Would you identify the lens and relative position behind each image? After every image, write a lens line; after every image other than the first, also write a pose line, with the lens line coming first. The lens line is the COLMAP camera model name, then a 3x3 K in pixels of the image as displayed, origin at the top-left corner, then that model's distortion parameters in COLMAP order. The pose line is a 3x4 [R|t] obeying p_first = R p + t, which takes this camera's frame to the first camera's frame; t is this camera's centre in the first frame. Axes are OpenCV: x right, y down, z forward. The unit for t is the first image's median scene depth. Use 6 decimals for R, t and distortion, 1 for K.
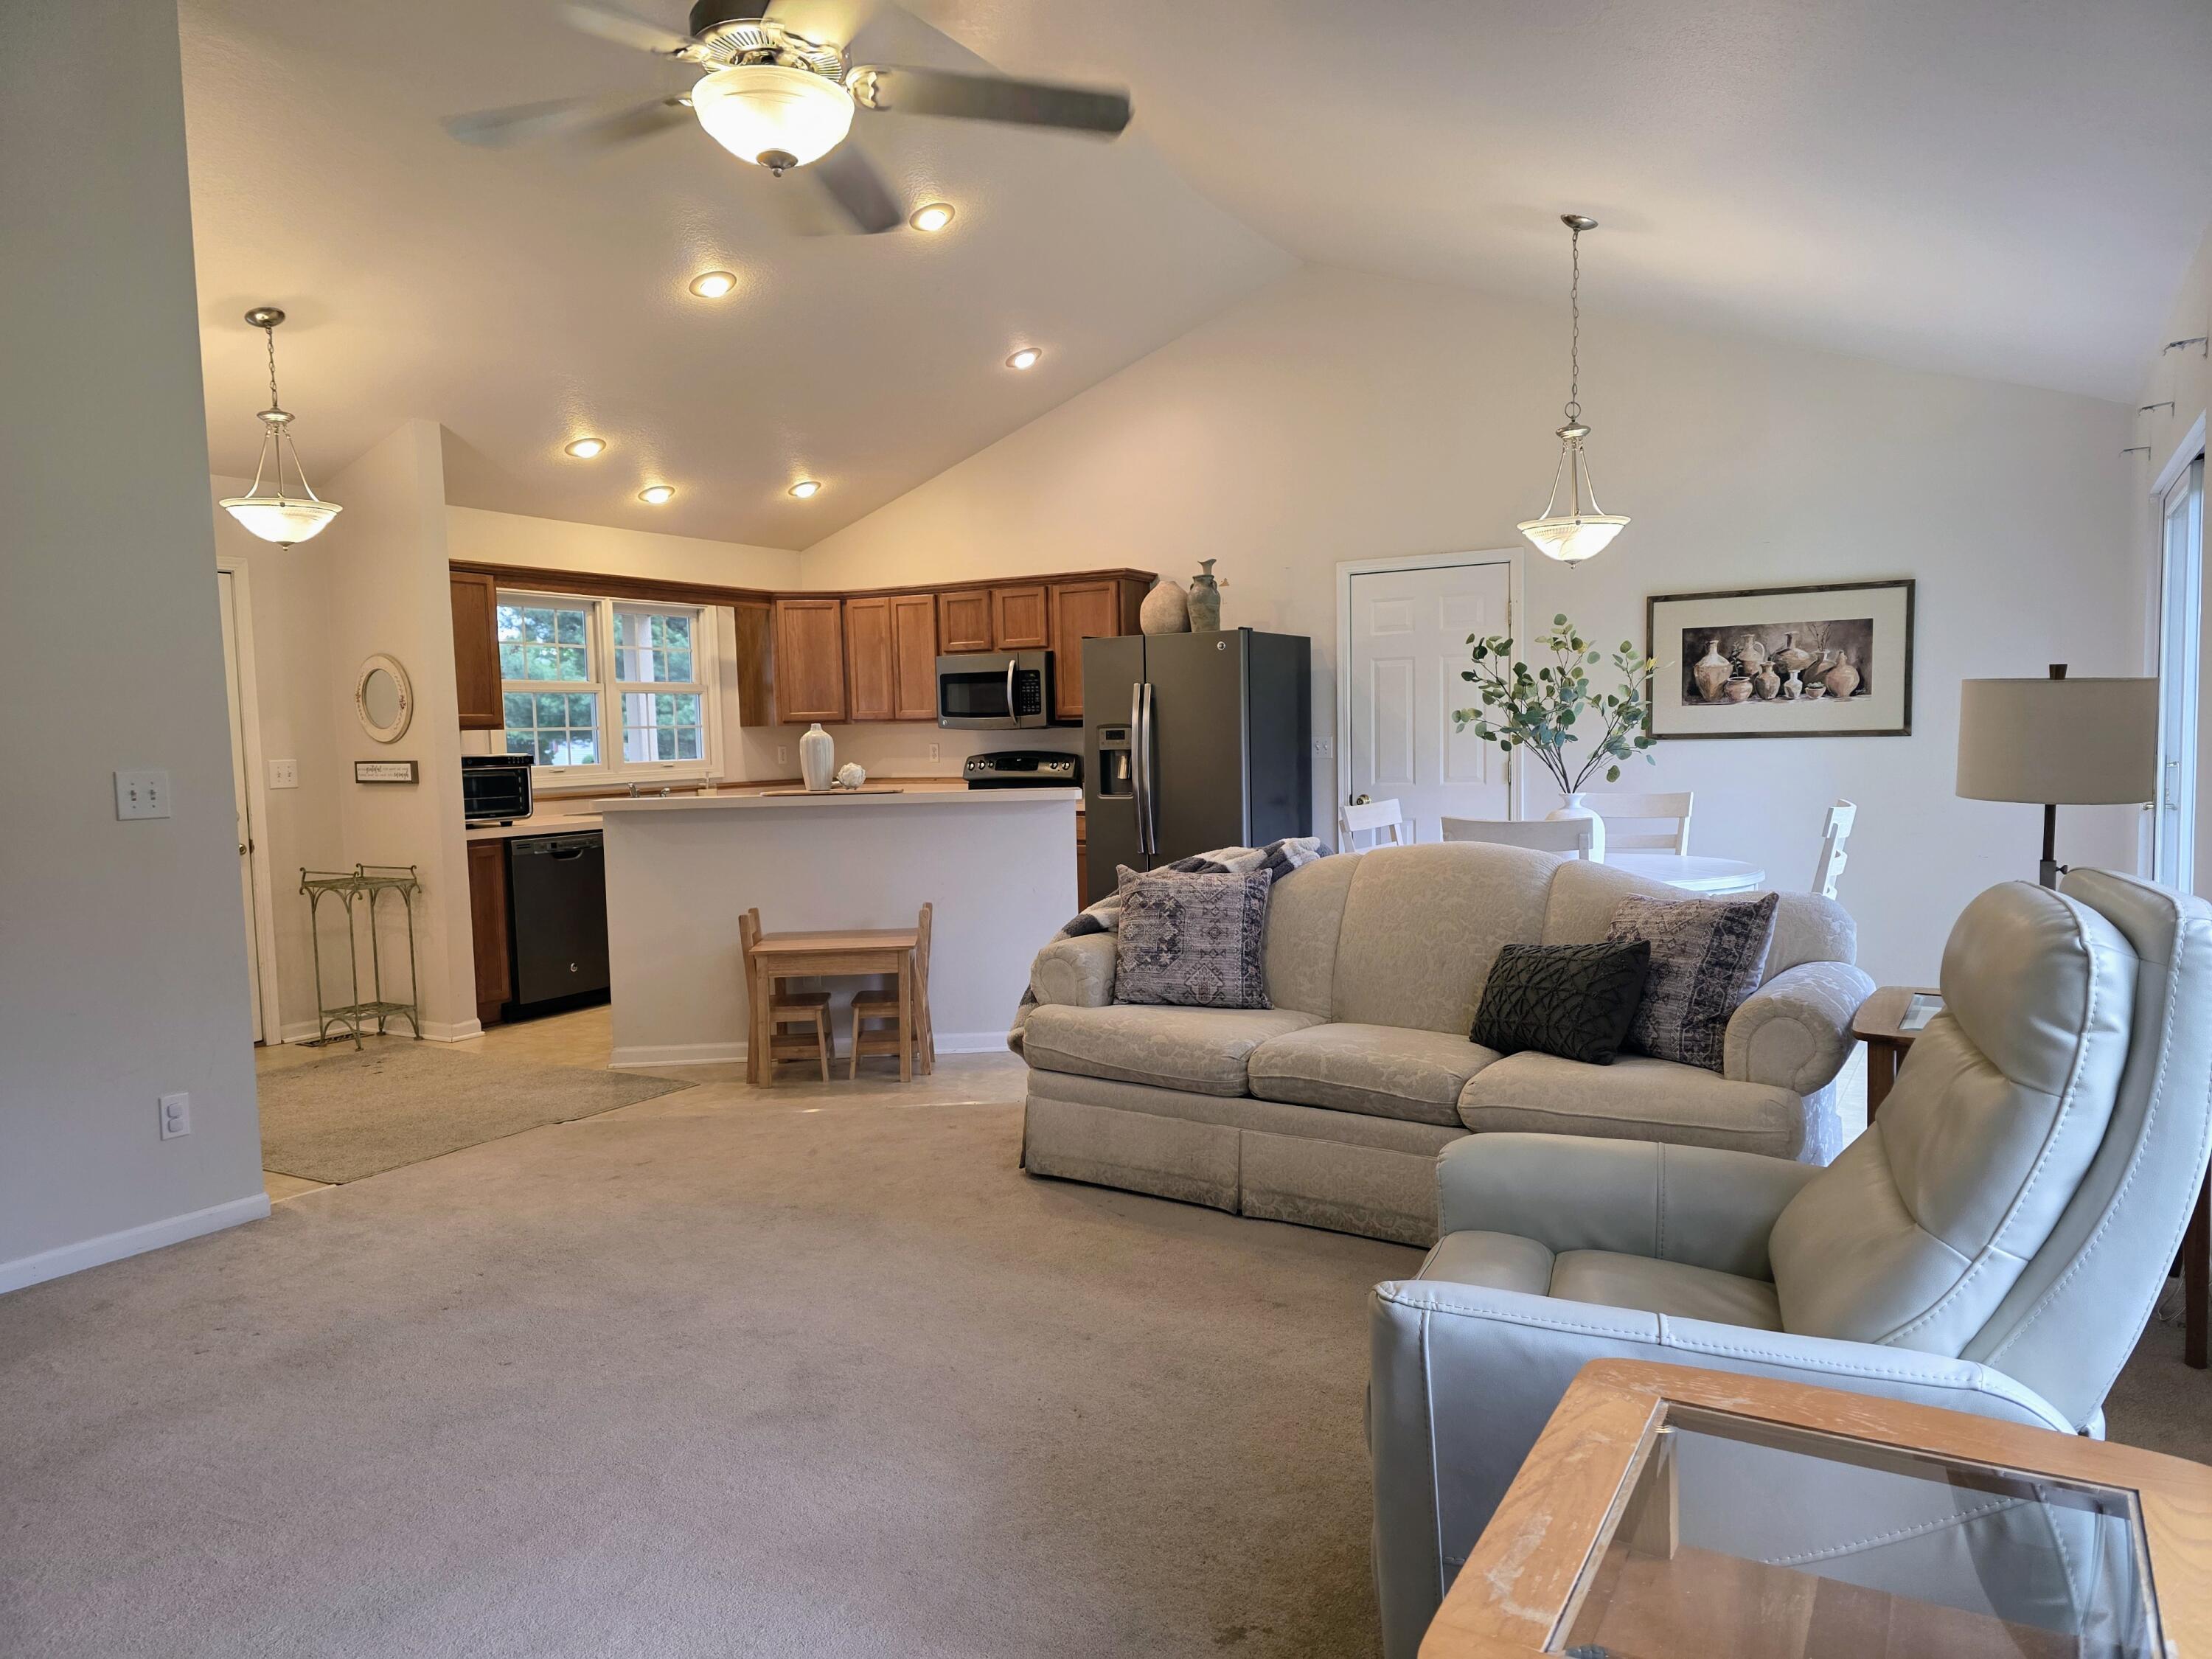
lens RADIAL K [[1487.6, 0, 1113.7], [0, 1487.6, 831.4], [0, 0, 1]] dist [0.020784, -0.002960]
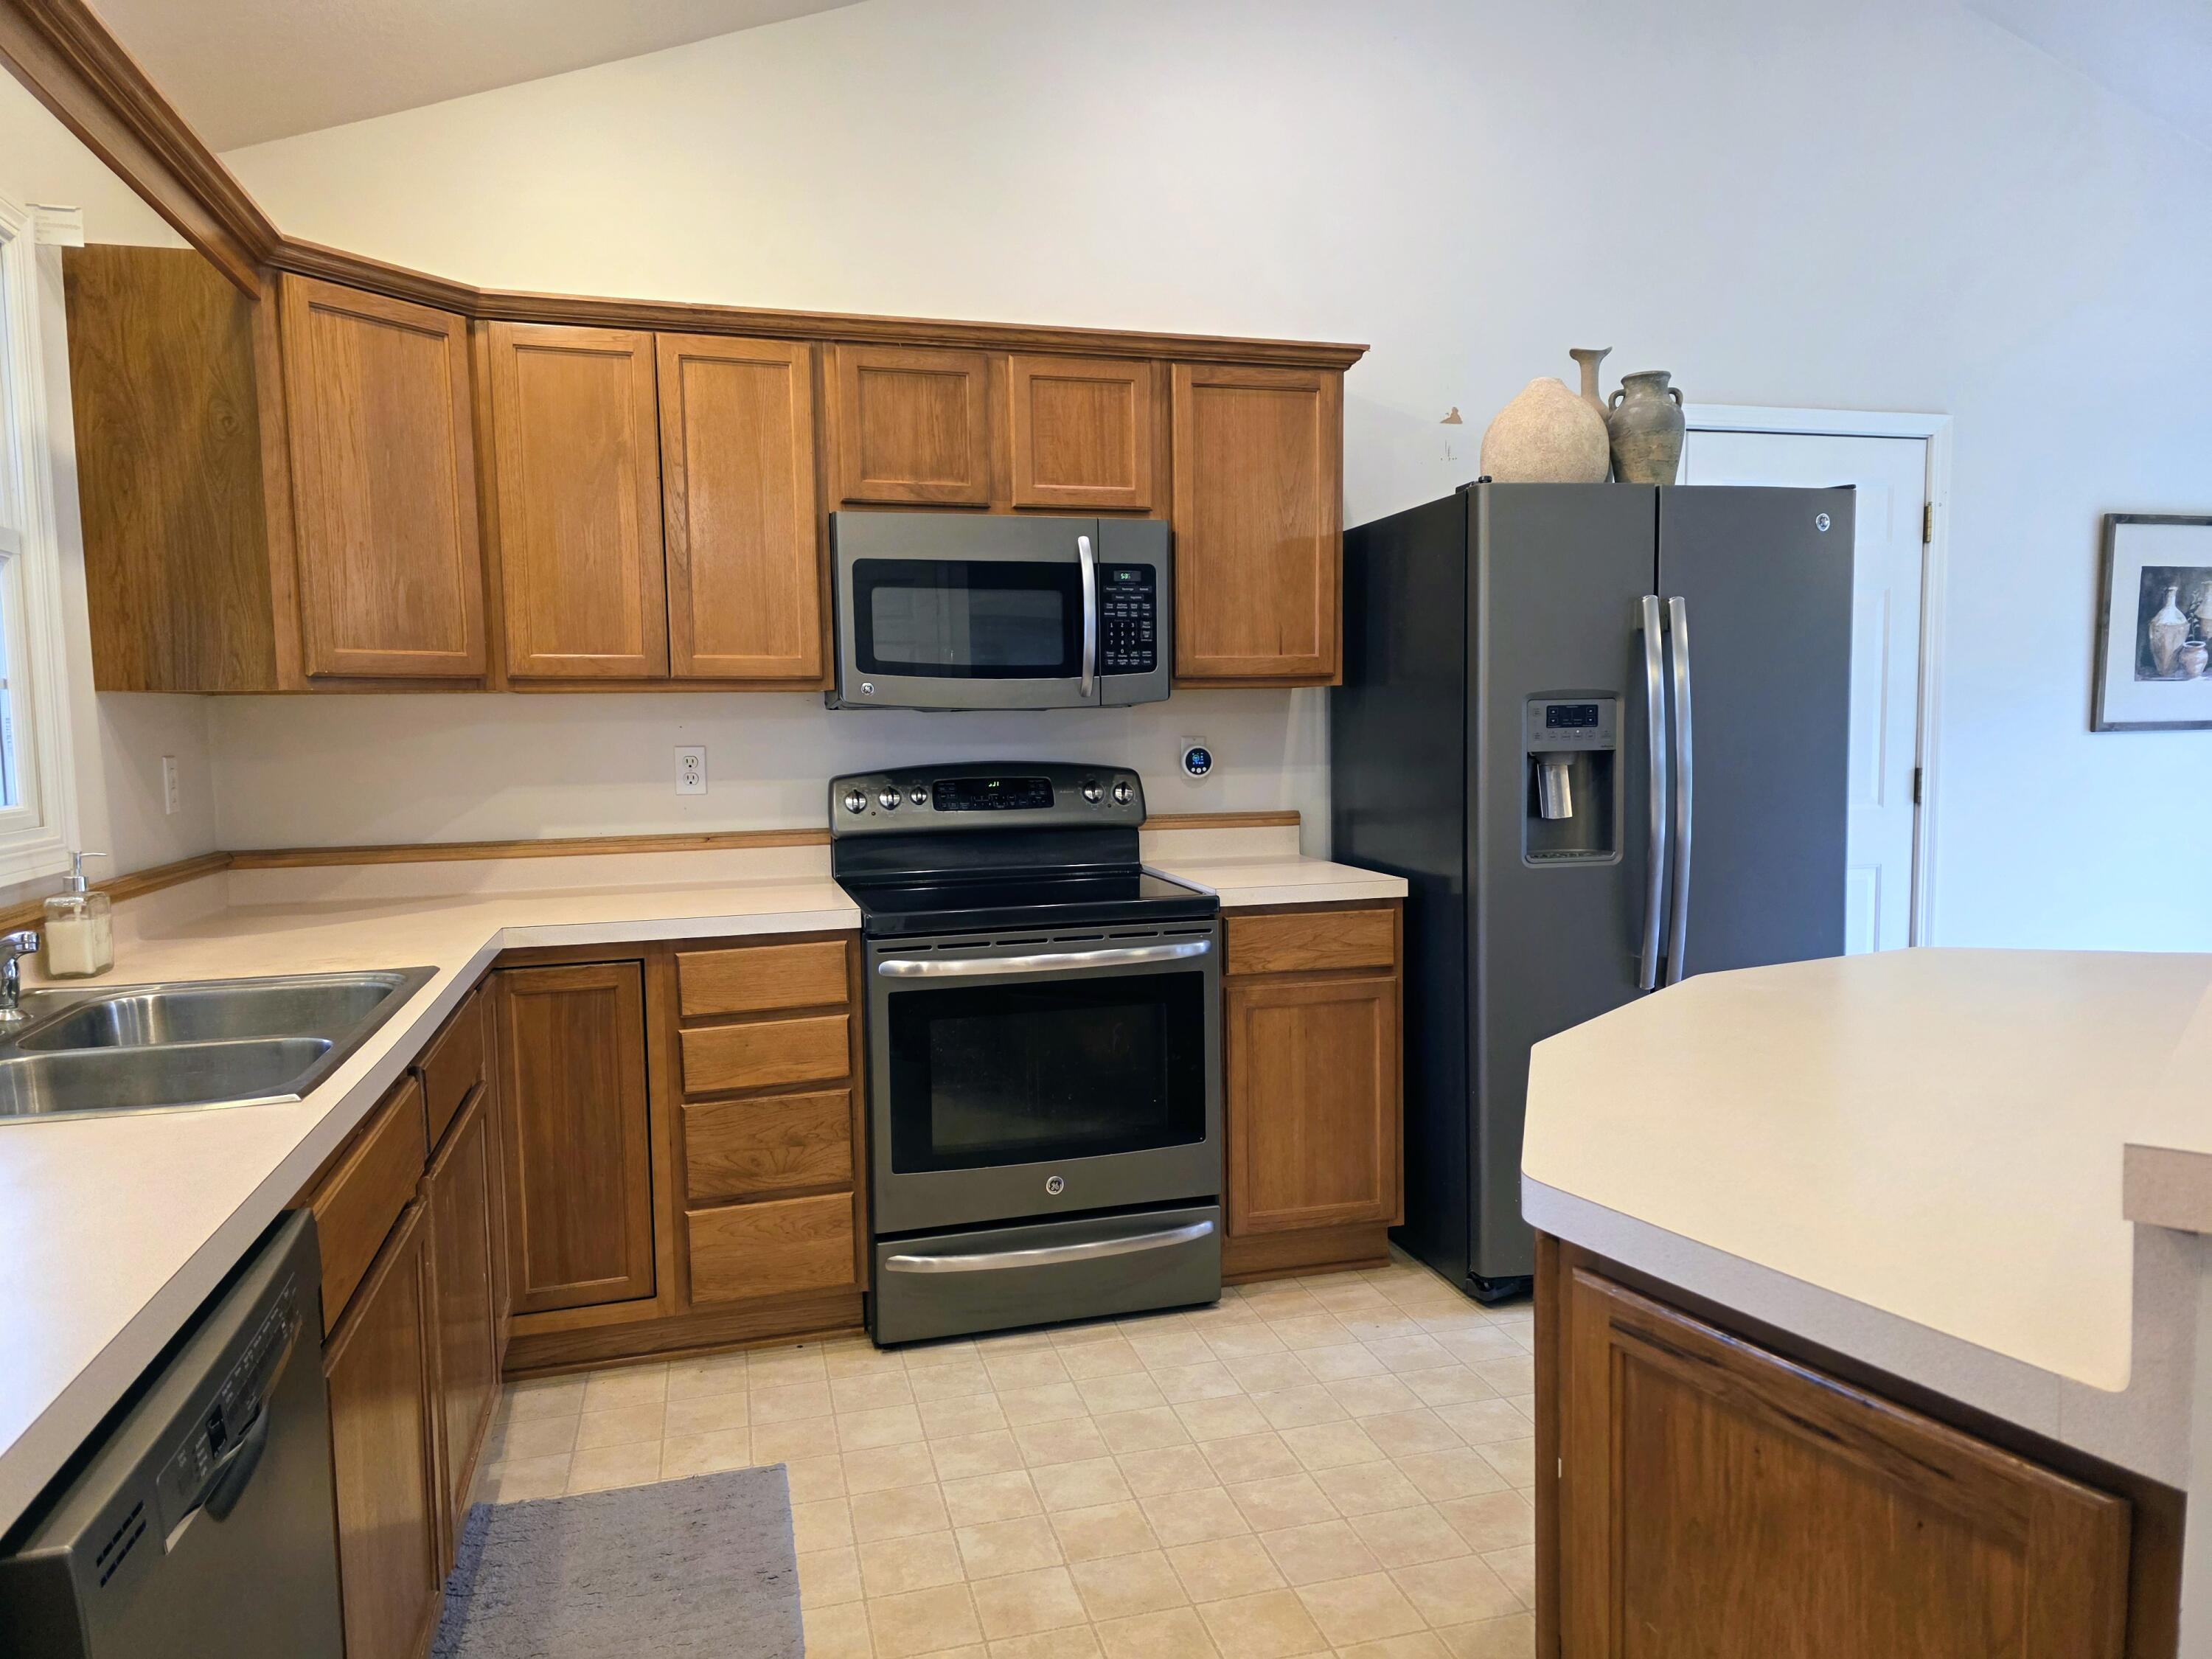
lens RADIAL K [[1487.6, 0, 1119.2], [0, 1487.6, 837.8], [0, 0, 1]] dist [0.020784, -0.002960]
pose [[0.689506, -0.046427, 0.722790, -0.357692], [0.050402, 0.998600, 0.016062, -0.039466], [-0.722524, 0.025356, 0.690881, 0.718088]]
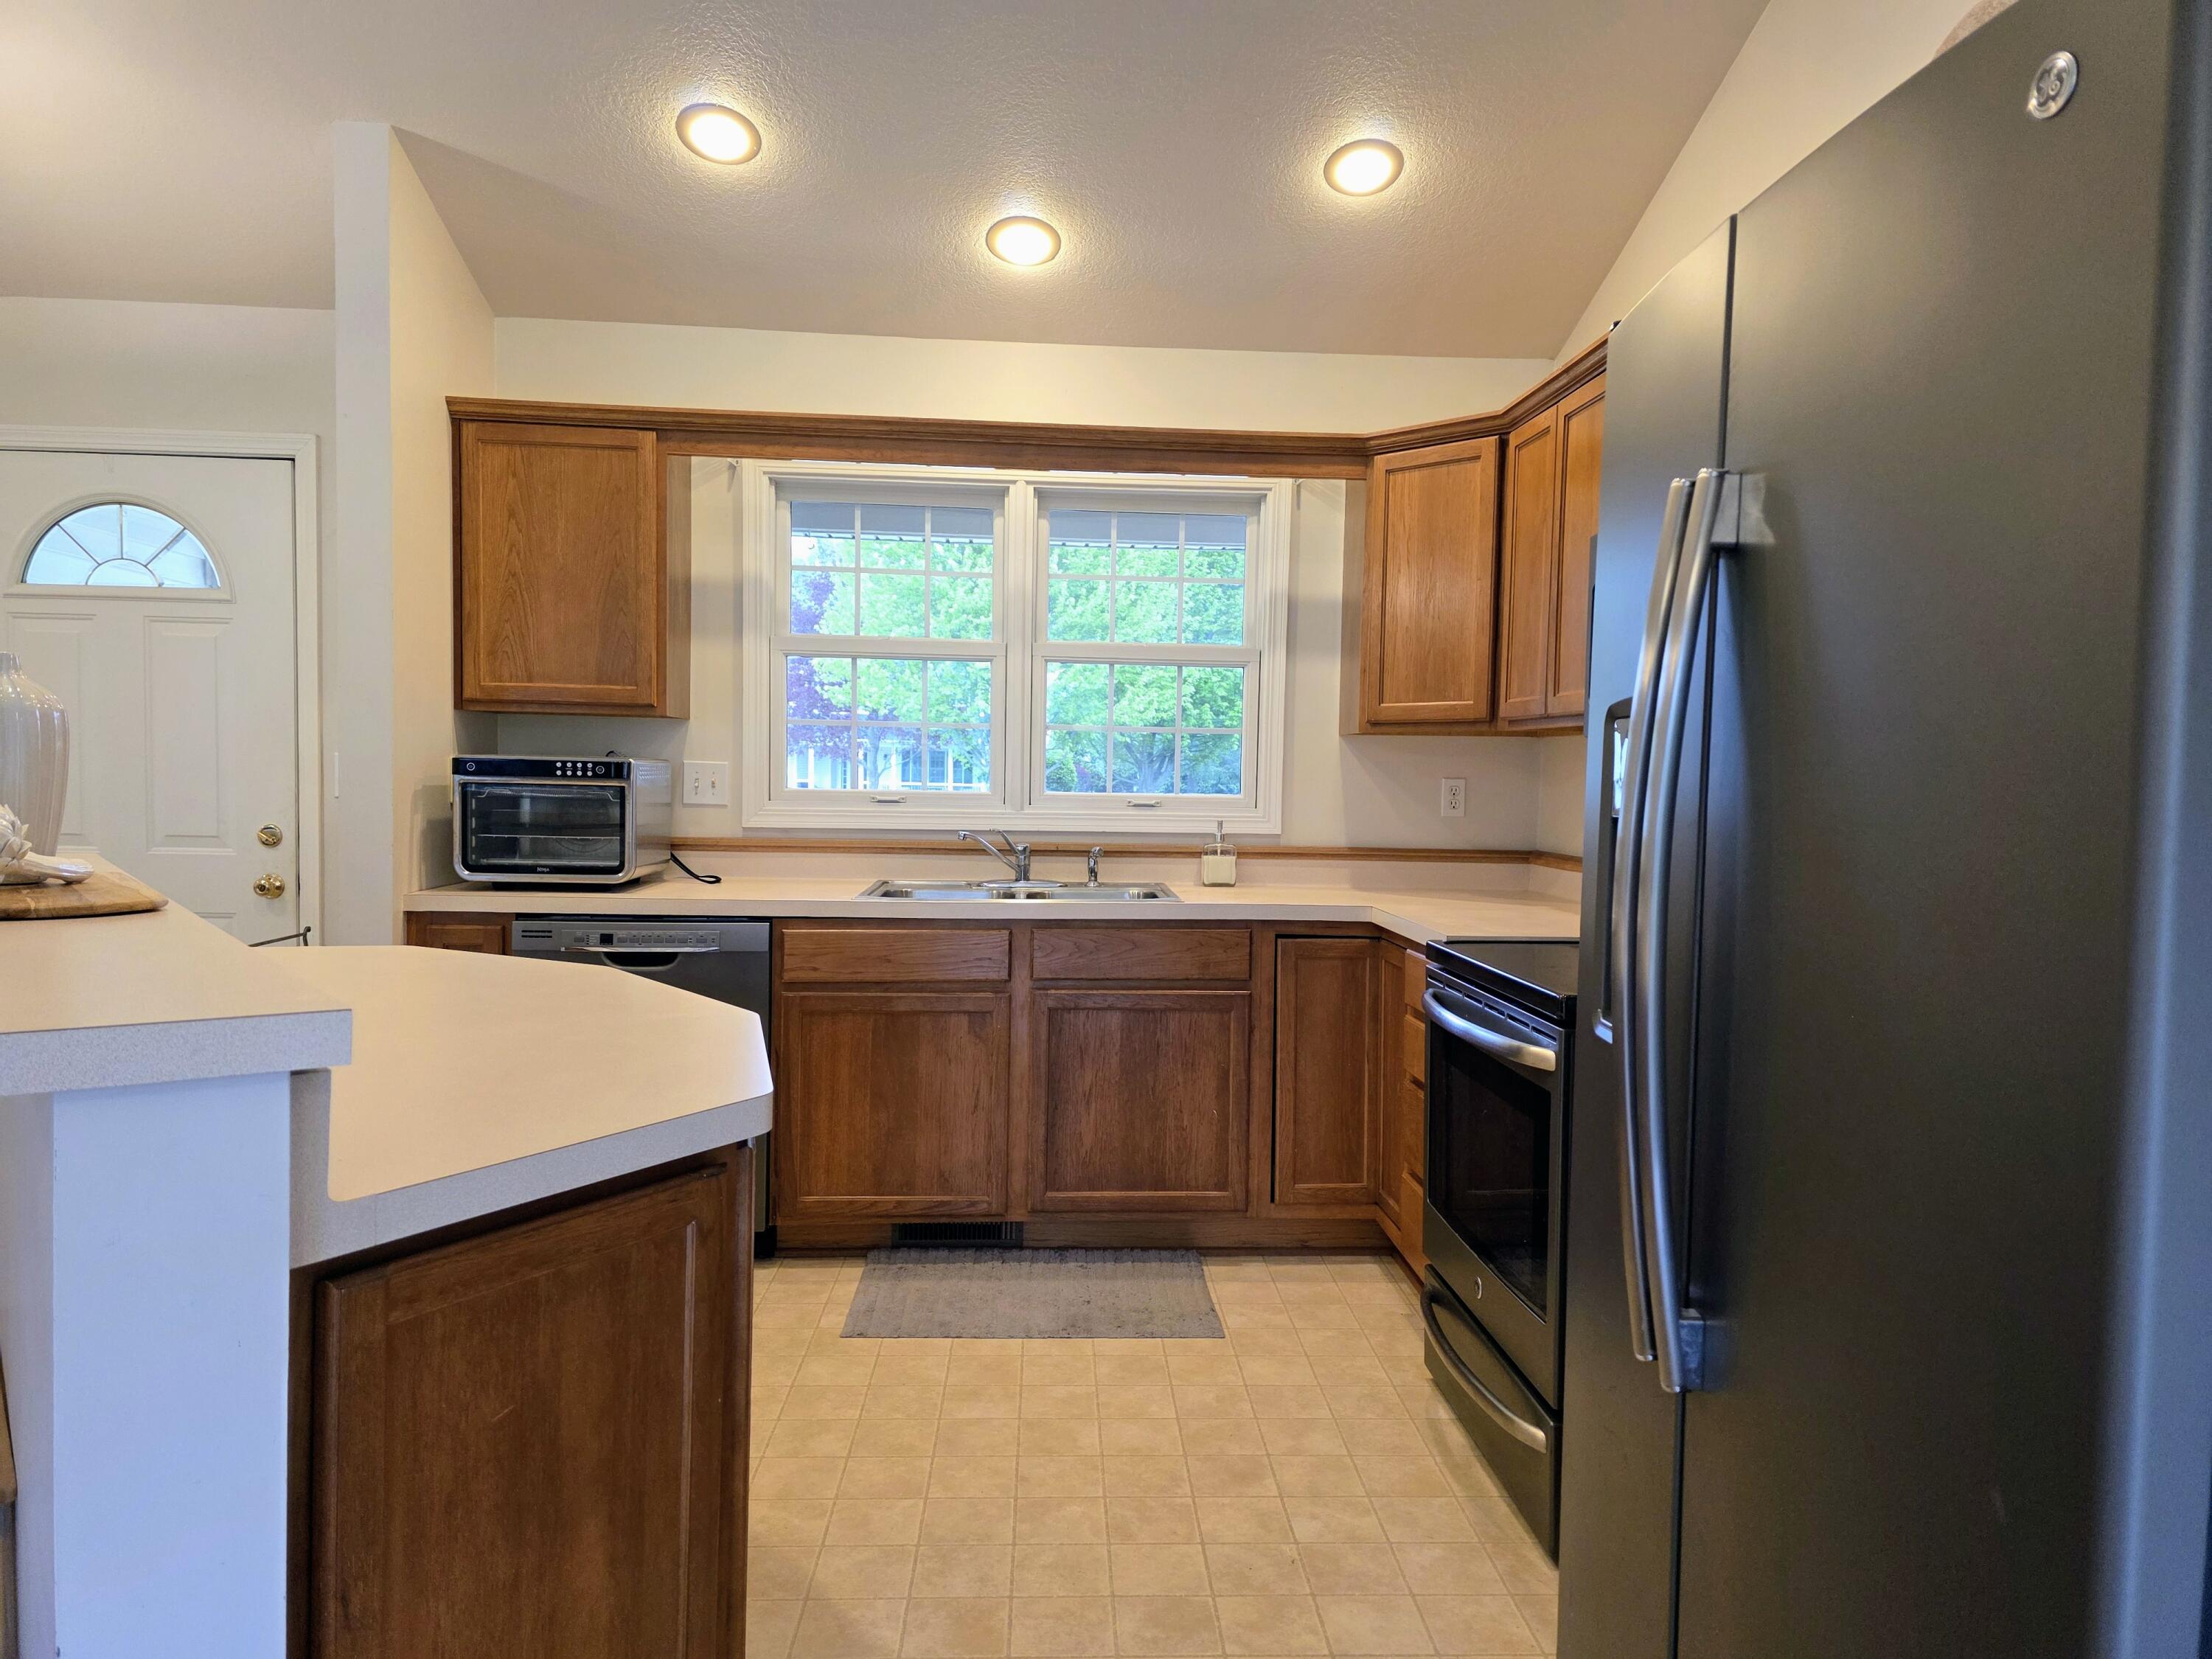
lens RADIAL K [[1487.6, 0, 1124.9], [0, 1487.6, 838.0], [0, 0, 1]] dist [0.020784, -0.002960]
pose [[0.558215, 0.075485, -0.826255, 0.124451], [-0.086061, 0.995749, 0.032827, -0.050429], [0.825221, 0.052784, 0.562338, 0.736154]]
